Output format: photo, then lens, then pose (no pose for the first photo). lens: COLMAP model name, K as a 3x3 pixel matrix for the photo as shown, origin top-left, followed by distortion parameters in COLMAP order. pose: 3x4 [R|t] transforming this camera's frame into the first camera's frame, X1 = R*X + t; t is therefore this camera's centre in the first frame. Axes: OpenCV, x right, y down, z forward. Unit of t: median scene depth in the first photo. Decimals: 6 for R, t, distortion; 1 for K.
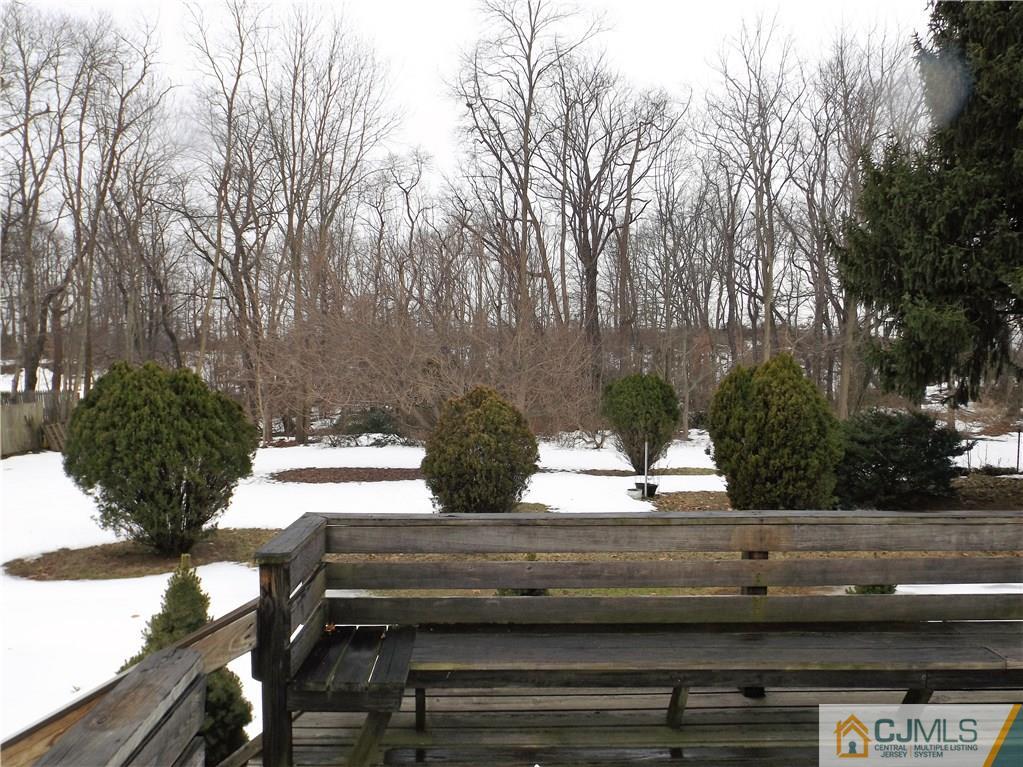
lens RADIAL K [[730.0, 0, 495.1], [0, 730.0, 379.0], [0, 0, 1]] dist [0.021079, -0.044197]
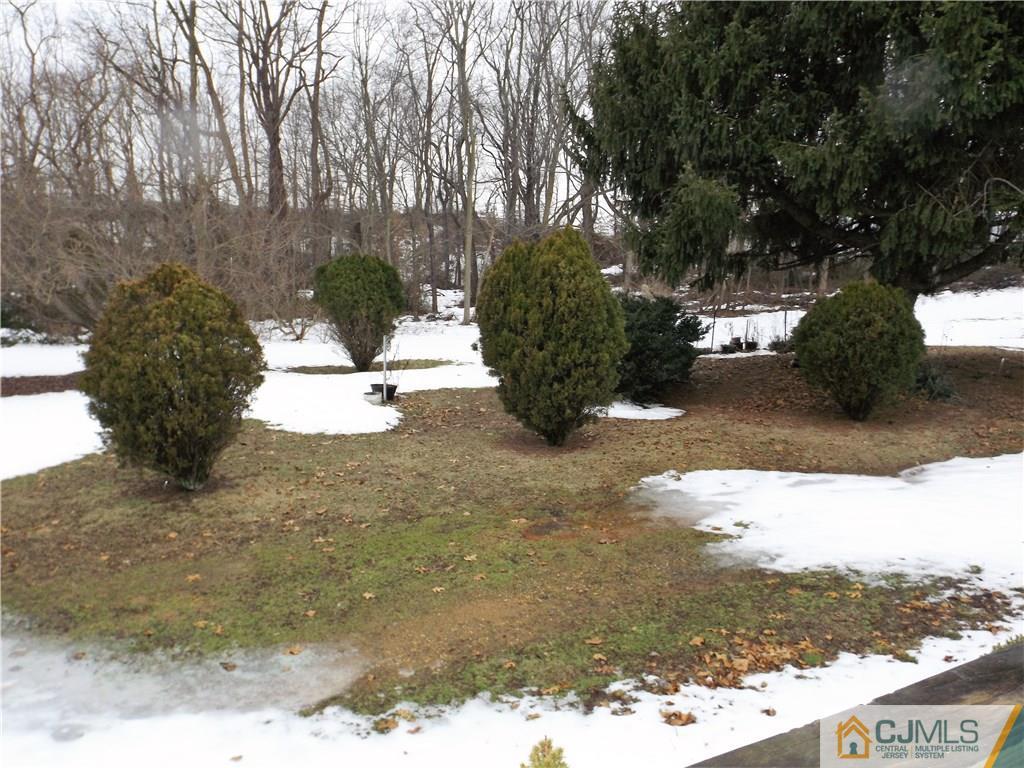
lens RADIAL K [[730.7, 0, 495.6], [0, 730.7, 379.5], [0, 0, 1]] dist [0.021079, -0.044197]
pose [[0.908113, -0.055162, 0.415076, -0.032619], [-0.010492, 0.987976, 0.154252, 0.008218], [-0.418594, -0.144433, 0.896615, 0.247680]]
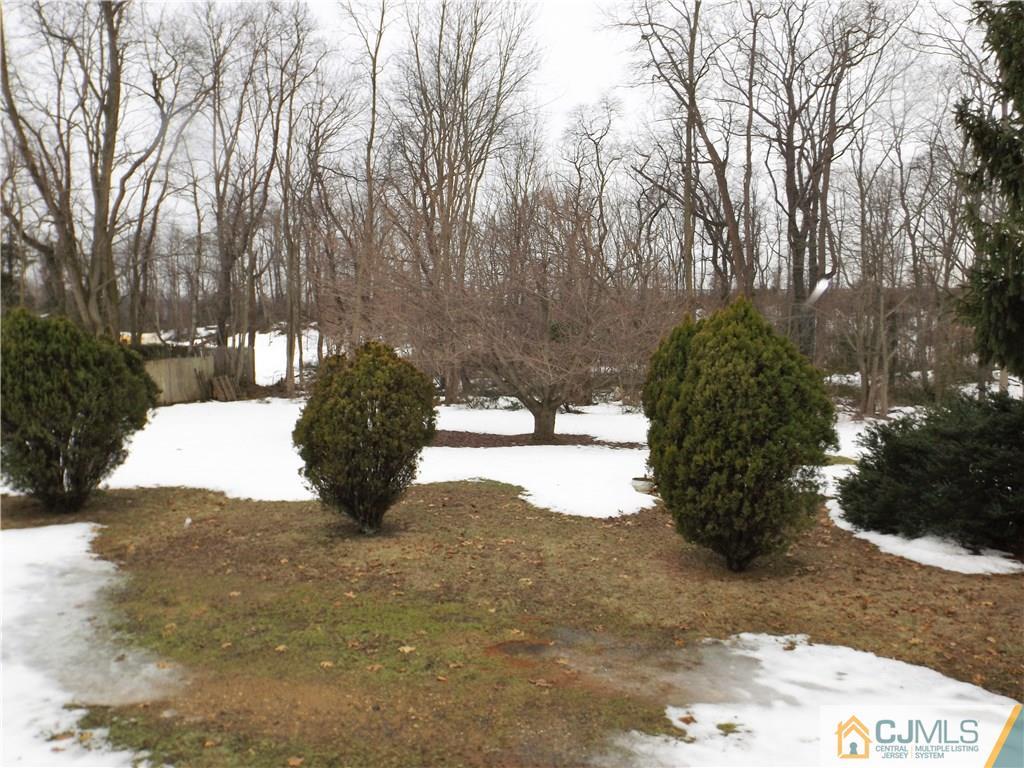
lens RADIAL K [[718.4, 0, 512.0], [0, 718.4, 384.0], [0, 0, 1]] dist [0.021435, -0.030413]
pose [[0.940919, 0.031804, -0.337136, 0.391427], [-0.012644, 0.998185, 0.058876, 0.006470], [0.338397, -0.051135, 0.939613, 0.280499]]
